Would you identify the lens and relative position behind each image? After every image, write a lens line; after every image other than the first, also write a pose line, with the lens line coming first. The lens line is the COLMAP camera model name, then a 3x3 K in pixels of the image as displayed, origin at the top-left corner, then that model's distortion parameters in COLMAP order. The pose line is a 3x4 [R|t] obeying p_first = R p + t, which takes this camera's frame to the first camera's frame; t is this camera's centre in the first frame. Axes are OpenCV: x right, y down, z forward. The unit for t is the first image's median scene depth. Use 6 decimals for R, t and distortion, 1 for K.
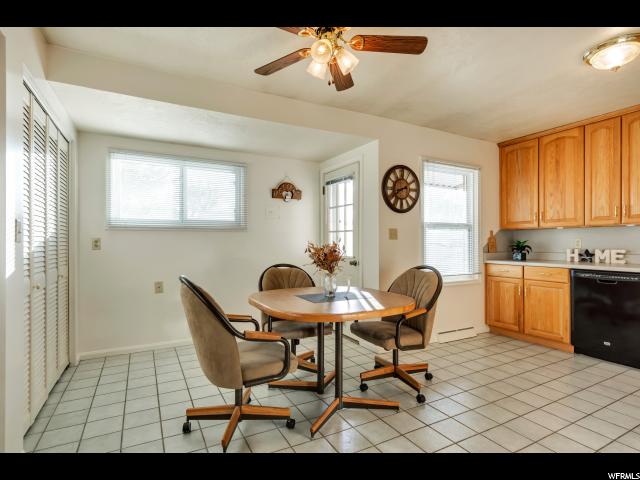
lens RADIAL K [[330.5, 0, 320.3], [0, 330.5, 242.3], [0, 0, 1]] dist [0.001455, -0.001848]
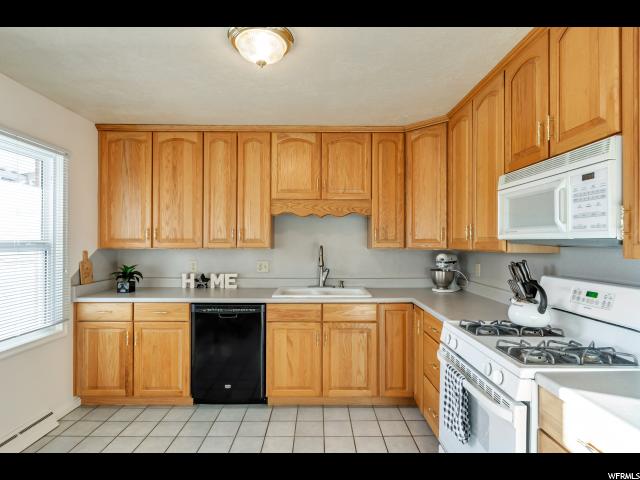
lens RADIAL K [[341.0, 0, 323.3], [0, 341.0, 240.0], [0, 0, 1]] dist [0.001092, -0.003336]
pose [[0.460314, 0.007925, 0.887721, 0.159599], [-0.003149, 0.999968, -0.007294, -0.067770], [-0.887751, 0.000562, 0.460324, 0.320484]]
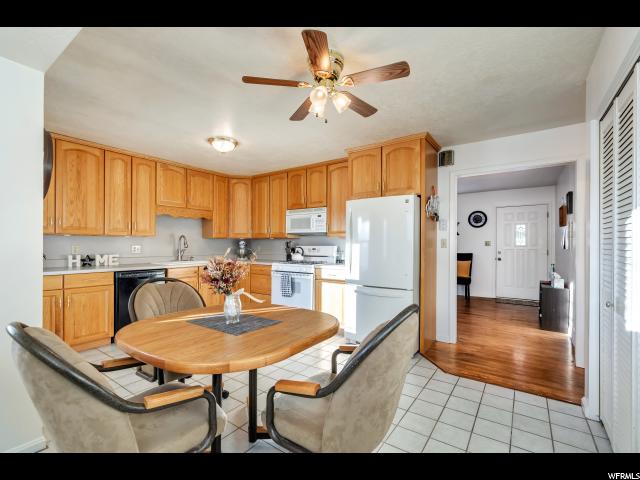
lens RADIAL K [[289.0, 0, 318.5], [0, 289.0, 243.9], [0, 0, 1]] dist [0.007842, -0.002193]
pose [[-0.446392, 0.002059, 0.894835, -0.476651], [-0.003684, 0.999985, -0.004139, -0.017141], [-0.894830, -0.005144, -0.446377, 0.792436]]
